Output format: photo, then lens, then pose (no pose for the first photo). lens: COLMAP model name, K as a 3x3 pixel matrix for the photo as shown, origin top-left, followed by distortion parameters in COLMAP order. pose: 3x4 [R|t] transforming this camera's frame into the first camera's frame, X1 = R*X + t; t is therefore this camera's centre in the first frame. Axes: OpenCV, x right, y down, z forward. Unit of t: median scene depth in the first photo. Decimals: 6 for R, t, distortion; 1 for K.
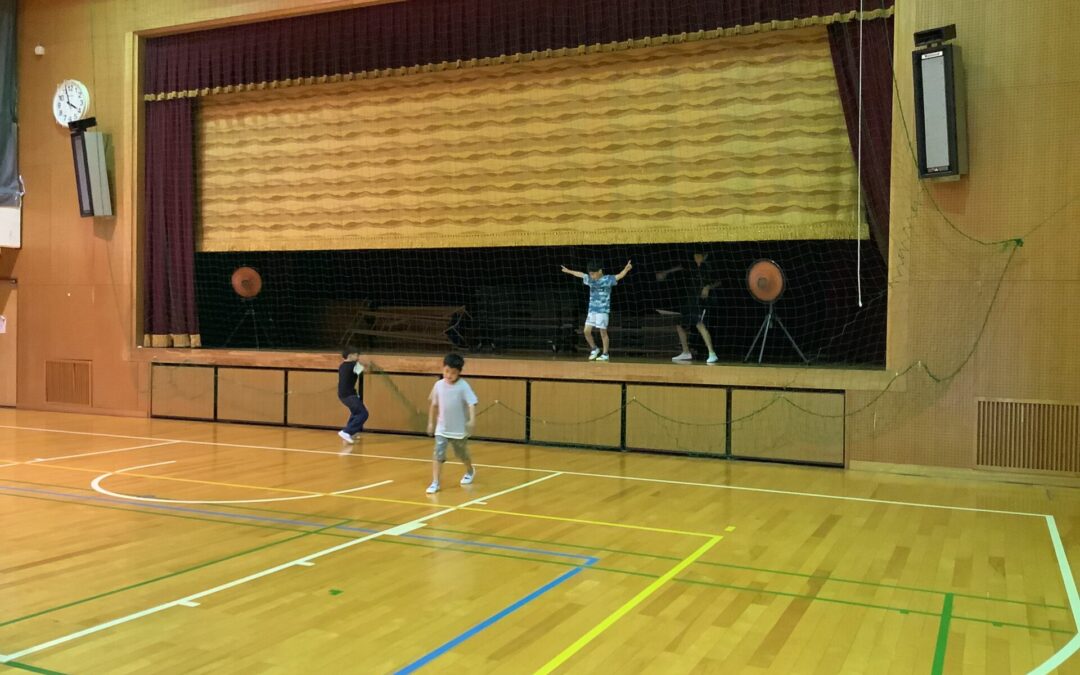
lens RADIAL K [[961.0, 0, 533.6], [0, 961.0, 337.1], [0, 0, 1]] dist [0.119991, -0.214617]
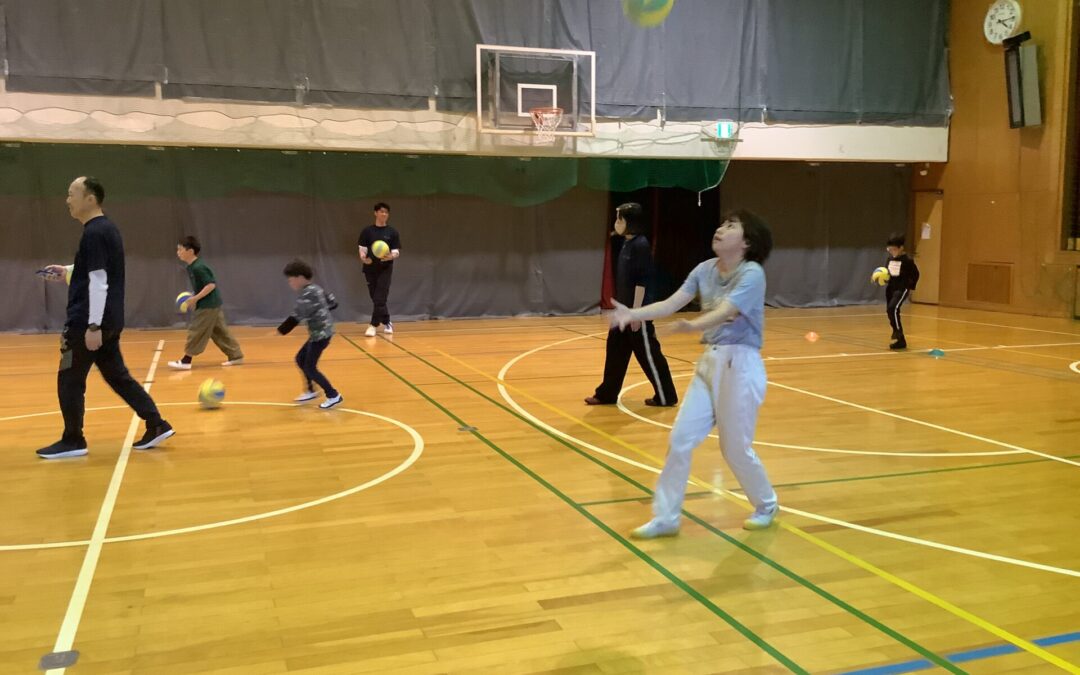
lens RADIAL K [[961.0, 0, 533.4], [0, 961.0, 336.9], [0, 0, 1]] dist [0.119991, -0.214617]
pose [[0.693358, 0.060832, -0.718021, -0.048490], [0.005799, 0.995927, 0.089977, 0.005975], [0.720570, -0.066551, 0.690181, -0.148319]]
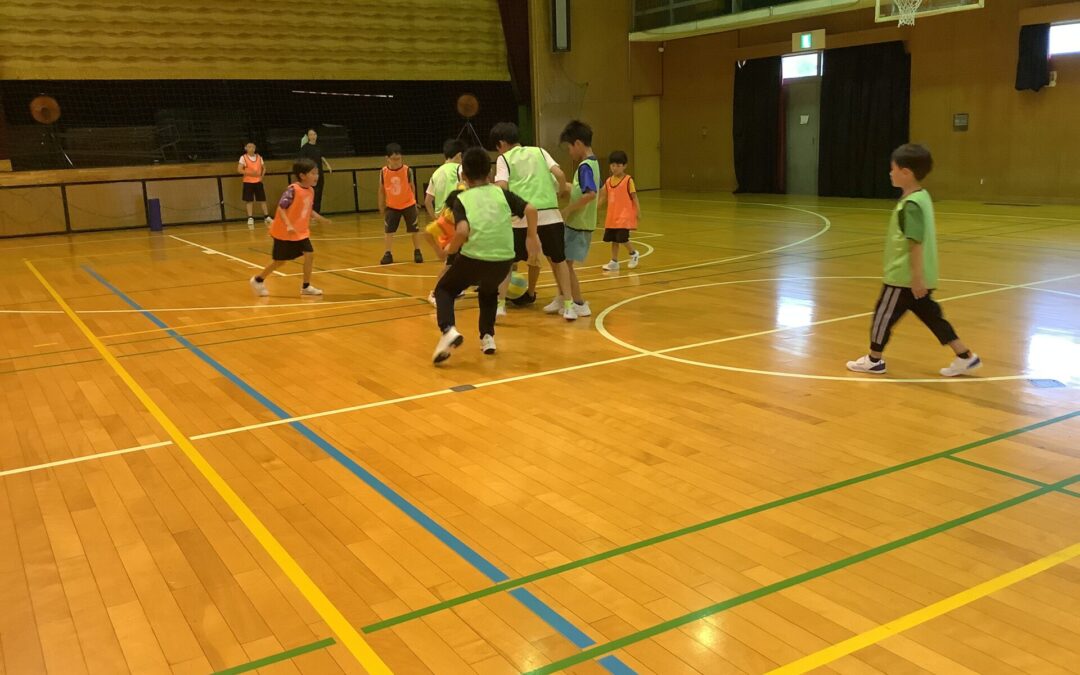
lens RADIAL K [[961.0, 0, 539.2], [0, 961.0, 344.3], [0, 0, 1]] dist [0.119991, -0.214617]
pose [[0.547598, -0.205707, 0.811062, -1.055754], [0.066982, 0.976976, 0.202564, 0.019922], [-0.834056, -0.056597, 0.548768, -0.107247]]
